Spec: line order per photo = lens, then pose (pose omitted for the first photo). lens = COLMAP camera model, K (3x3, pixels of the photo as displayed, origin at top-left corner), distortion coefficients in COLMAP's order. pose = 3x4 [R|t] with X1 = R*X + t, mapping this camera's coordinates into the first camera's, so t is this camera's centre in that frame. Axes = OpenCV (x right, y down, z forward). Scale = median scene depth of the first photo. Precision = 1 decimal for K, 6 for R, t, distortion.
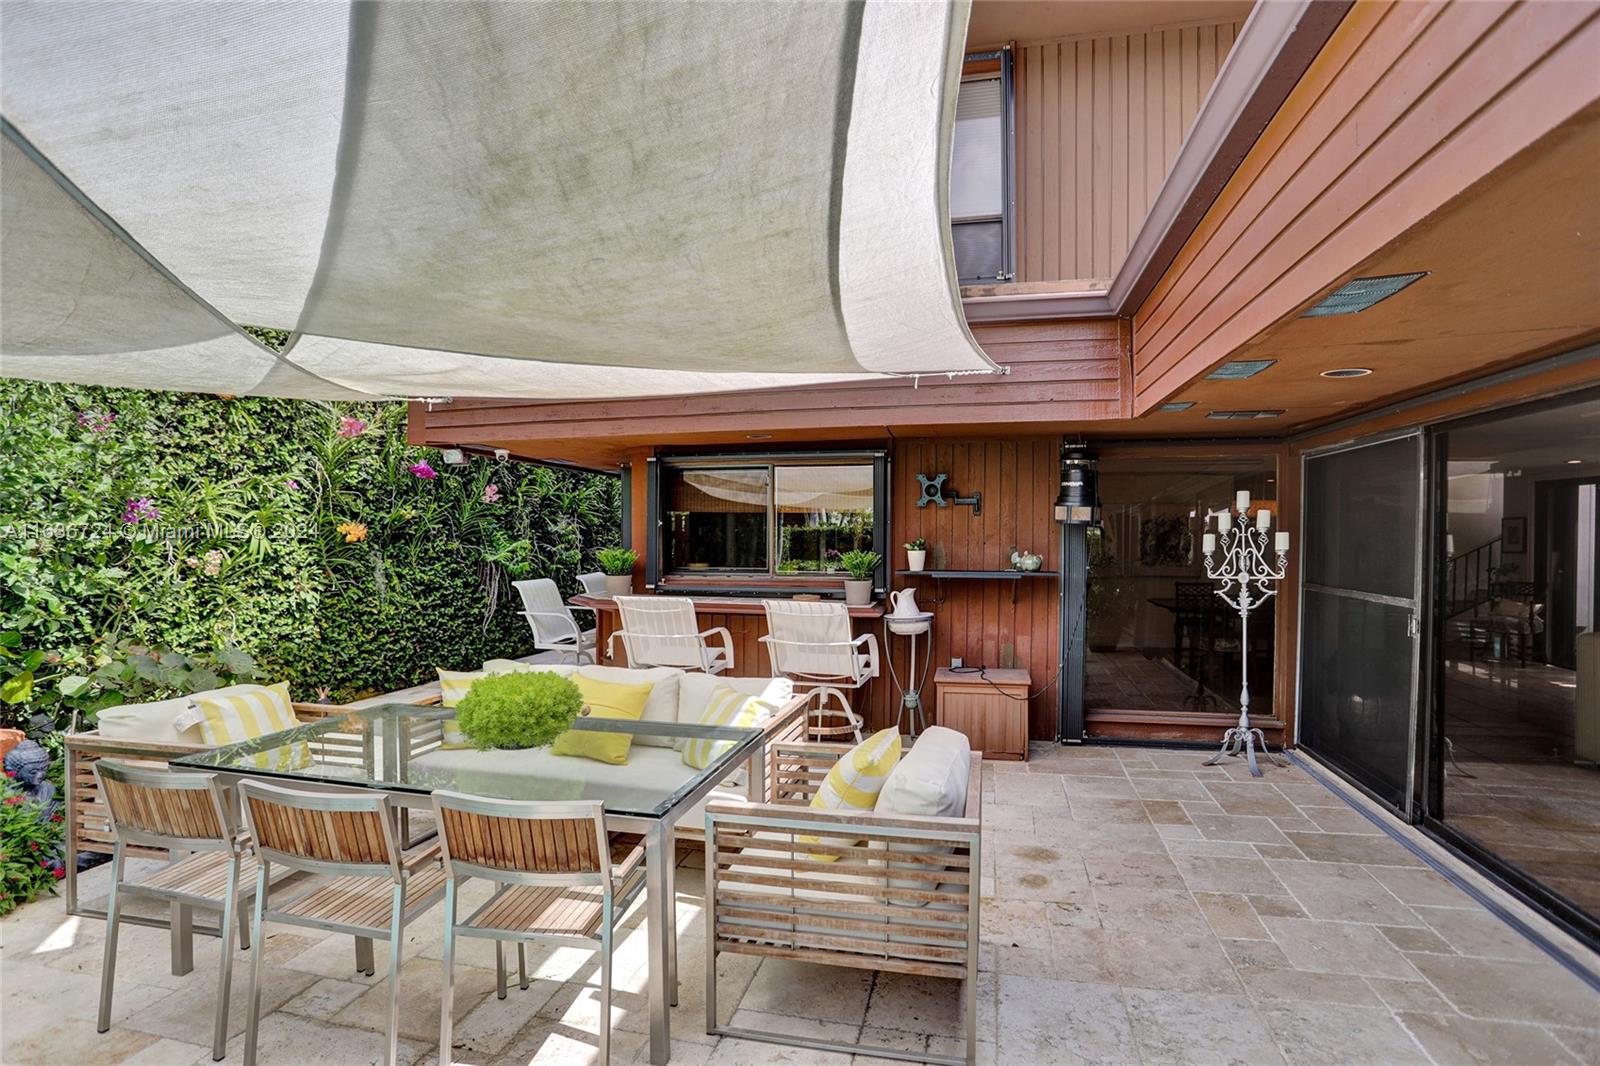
lens RADIAL K [[815.6, 0, 804.2], [0, 815.6, 538.2], [0, 0, 1]] dist [-0.042766, 0.016149]
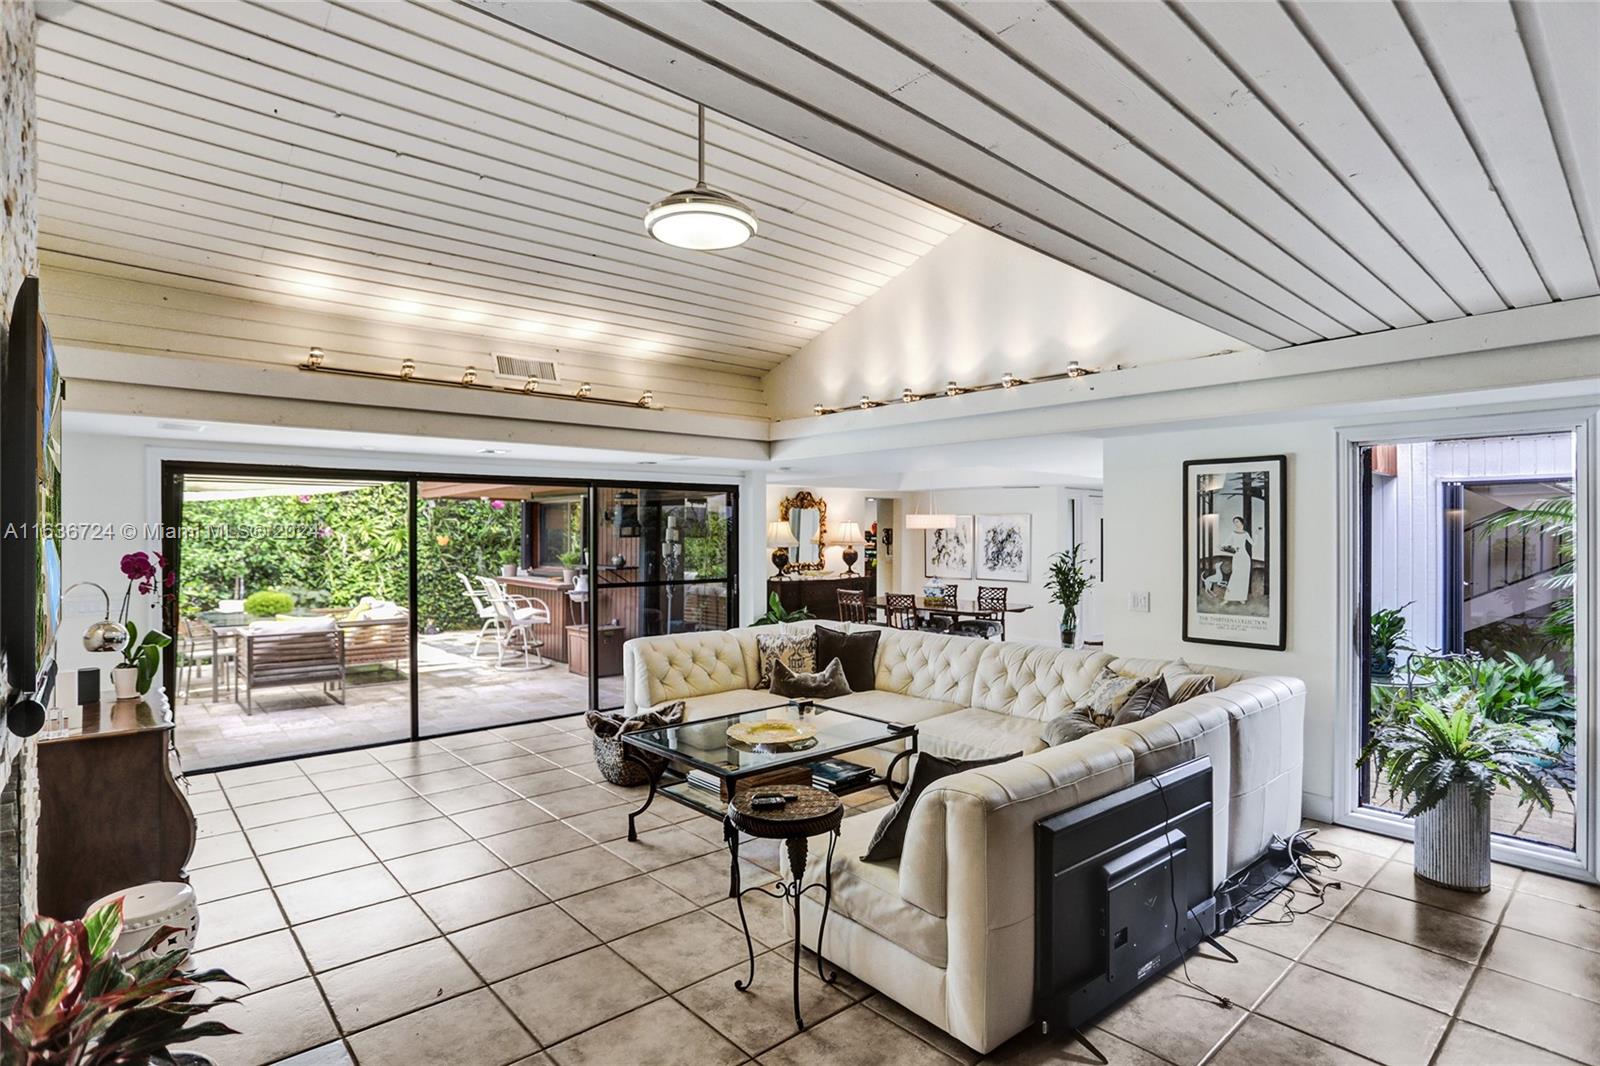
lens RADIAL K [[815.6, 0, 804.2], [0, 815.6, 538.2], [0, 0, 1]] dist [-0.042766, 0.016149]
pose [[0.807101, -0.001458, -0.590411, 1.492639], [-0.002980, 0.999974, -0.006543, -0.003077], [0.590406, 0.007041, 0.807076, -0.080878]]
